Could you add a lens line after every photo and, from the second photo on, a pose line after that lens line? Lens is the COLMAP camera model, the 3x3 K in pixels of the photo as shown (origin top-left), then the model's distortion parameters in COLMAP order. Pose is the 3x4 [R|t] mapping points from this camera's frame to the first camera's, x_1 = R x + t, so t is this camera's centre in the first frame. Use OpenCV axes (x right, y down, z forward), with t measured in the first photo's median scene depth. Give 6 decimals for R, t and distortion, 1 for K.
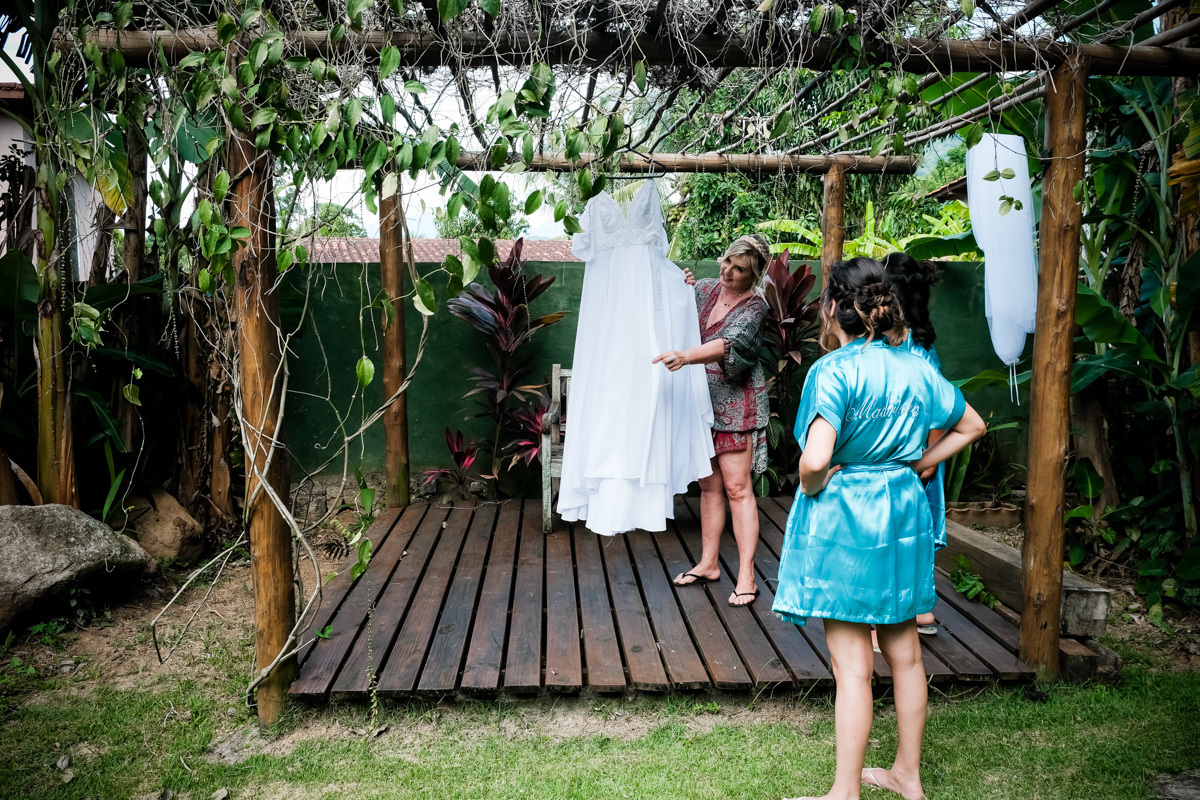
lens RADIAL K [[936.7, 0, 600.0], [0, 936.7, 400.0], [0, 0, 1]] dist [-0.029523, 0.036130]
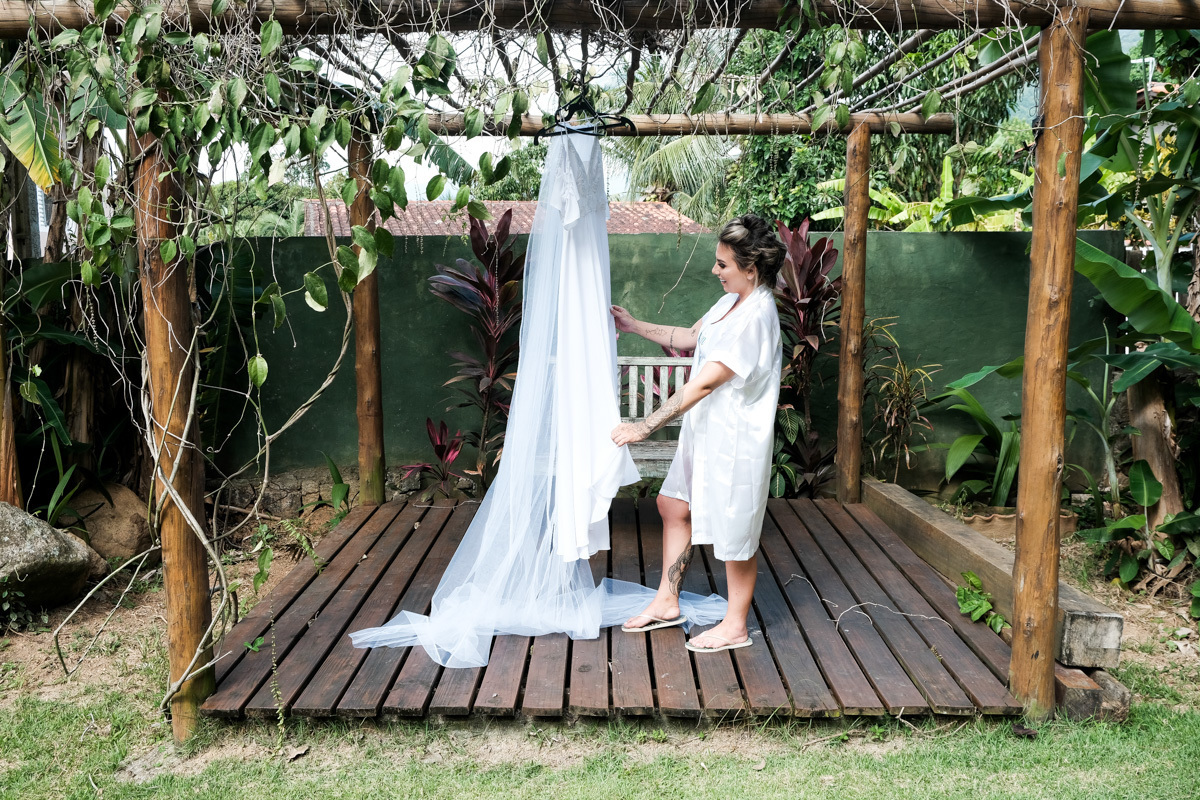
lens RADIAL K [[1051.0, 0, 600.0], [0, 1051.0, 400.0], [0, 0, 1]] dist [0.007493, 0.000067]
pose [[0.997917, 0.006038, -0.064234, 0.125921], [-0.004691, 0.999766, 0.021110, -0.019551], [0.064346, -0.020765, 0.997712, -0.021971]]
